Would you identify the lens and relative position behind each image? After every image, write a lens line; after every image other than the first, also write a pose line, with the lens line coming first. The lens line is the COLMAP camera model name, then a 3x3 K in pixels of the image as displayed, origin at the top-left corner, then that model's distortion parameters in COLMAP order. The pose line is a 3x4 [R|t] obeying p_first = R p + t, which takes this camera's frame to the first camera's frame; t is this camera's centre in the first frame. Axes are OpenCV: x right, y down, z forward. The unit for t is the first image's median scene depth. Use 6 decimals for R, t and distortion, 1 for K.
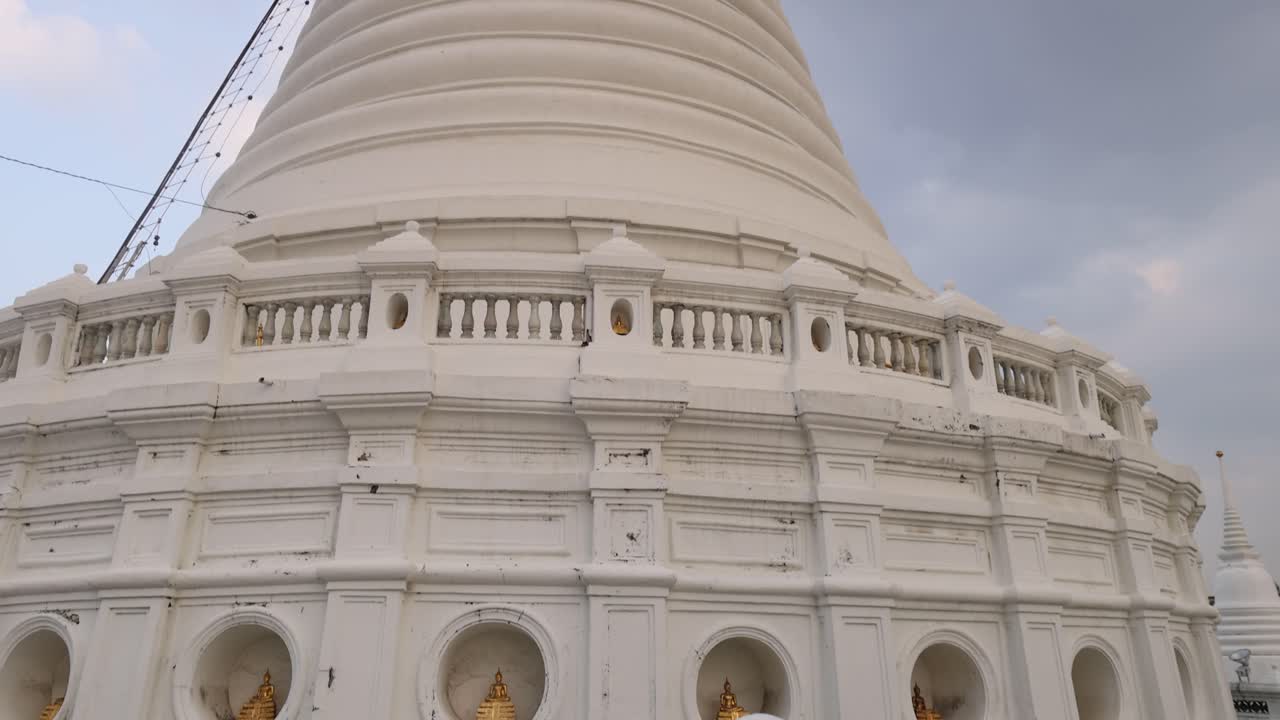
lens RADIAL K [[867.4, 0, 640.0], [0, 867.4, 360.0], [0, 0, 1]] dist [-0.012286, -0.000519]
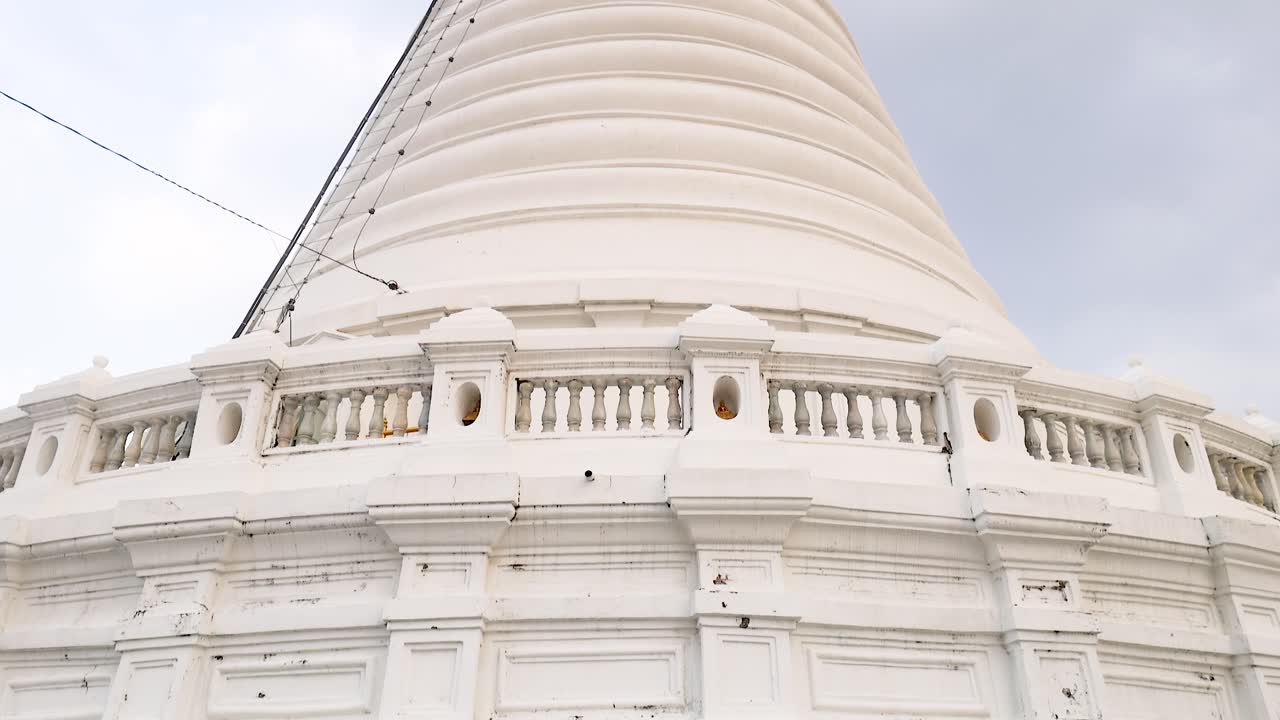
lens RADIAL K [[913.8, 0, 640.0], [0, 913.8, 360.0], [0, 0, 1]] dist [-0.018138, 0.006097]
pose [[0.992815, 0.061052, 0.102911, -0.468610], [-0.045229, 0.987709, -0.149616, 0.041942], [-0.110781, 0.143887, 0.983374, 0.170504]]
